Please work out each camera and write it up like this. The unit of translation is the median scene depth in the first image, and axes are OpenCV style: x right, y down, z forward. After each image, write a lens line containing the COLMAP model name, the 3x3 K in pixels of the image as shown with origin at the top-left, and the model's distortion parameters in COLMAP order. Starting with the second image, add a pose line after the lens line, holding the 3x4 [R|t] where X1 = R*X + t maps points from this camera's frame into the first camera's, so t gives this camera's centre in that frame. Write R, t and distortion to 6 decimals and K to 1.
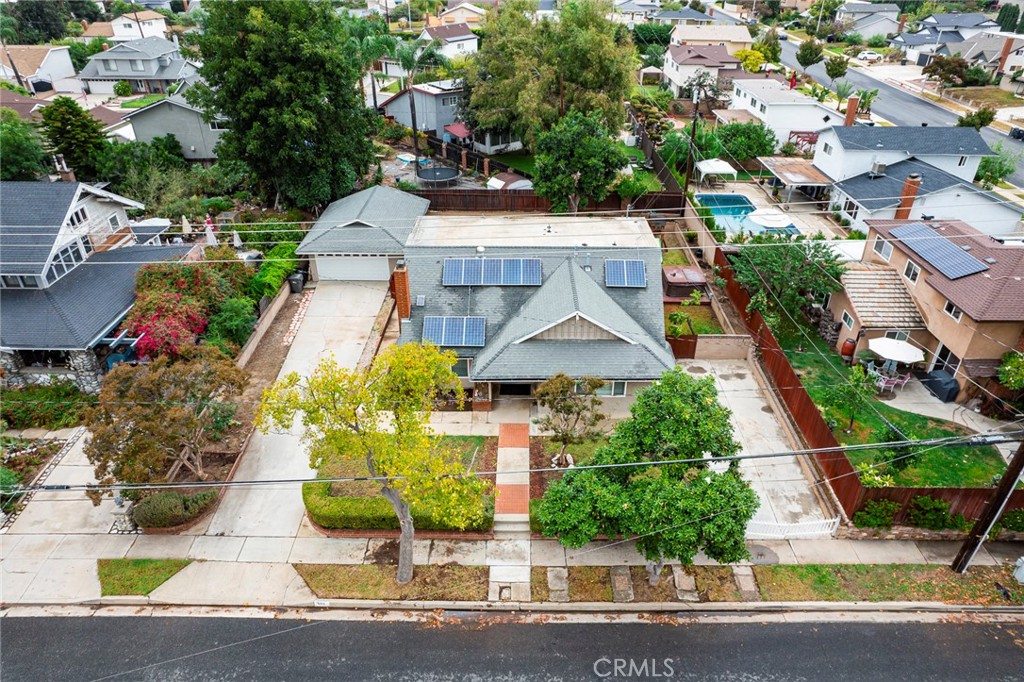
lens RADIAL K [[661.0, 0, 512.0], [0, 661.0, 341.0], [0, 0, 1]] dist [-0.085309, 0.074453]
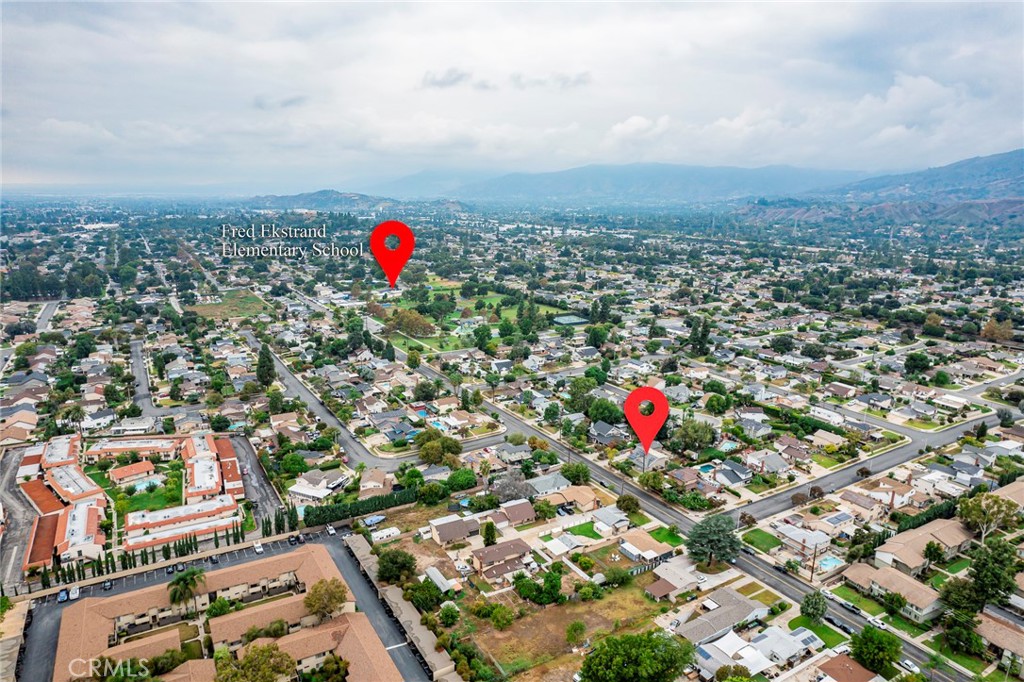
lens RADIAL K [[661.0, 0, 512.0], [0, 661.0, 341.0], [0, 0, 1]] dist [-0.085309, 0.074453]
pose [[0.525445, 0.208858, -0.824795, 5.246124], [-0.457352, 0.886773, -0.066809, -0.051125], [0.717452, 0.412326, 0.561472, -5.027036]]
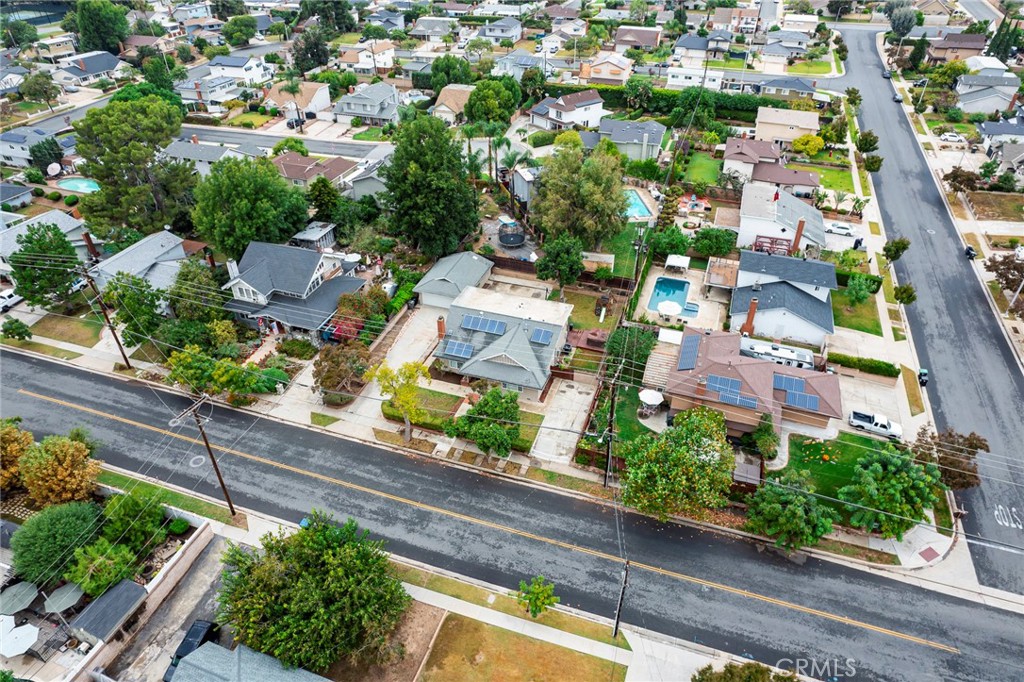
lens RADIAL K [[661.0, 0, 512.0], [0, 661.0, 341.0], [0, 0, 1]] dist [-0.085309, 0.074453]
pose [[0.948687, 0.180201, -0.259846, 0.585273], [-0.159996, 0.982331, 0.097097, -0.255566], [0.272752, -0.050541, 0.960756, -0.996766]]
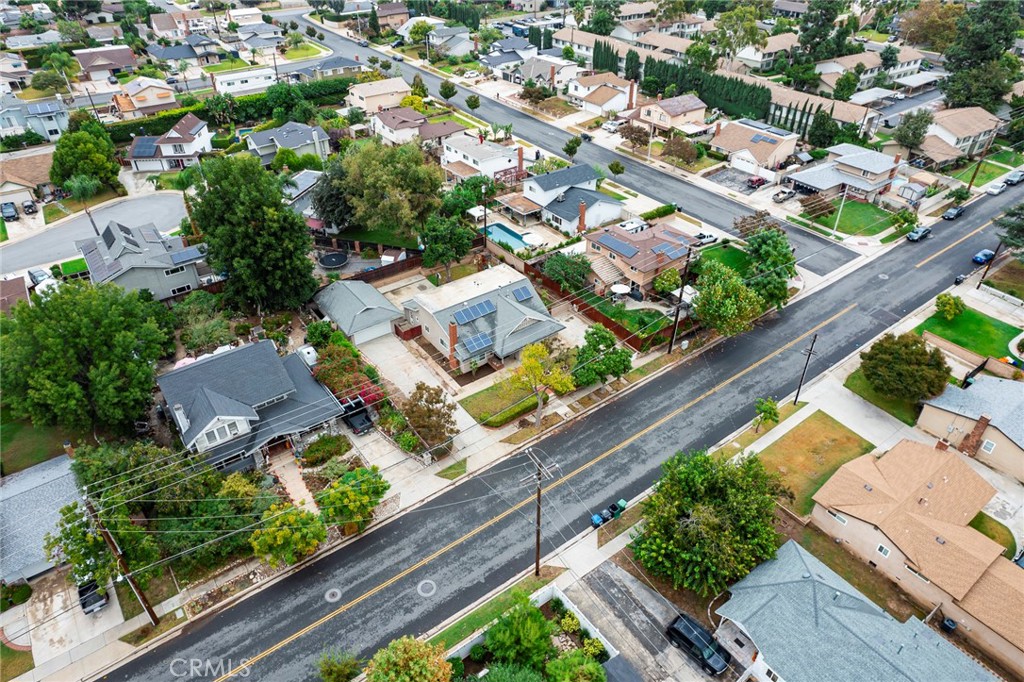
lens RADIAL K [[661.0, 0, 512.0], [0, 661.0, 341.0], [0, 0, 1]] dist [-0.085309, 0.074453]
pose [[0.794062, -0.352375, 0.495274, -0.979175], [0.313147, 0.935518, 0.163537, -0.308306], [-0.520965, 0.025235, 0.853205, -0.885864]]
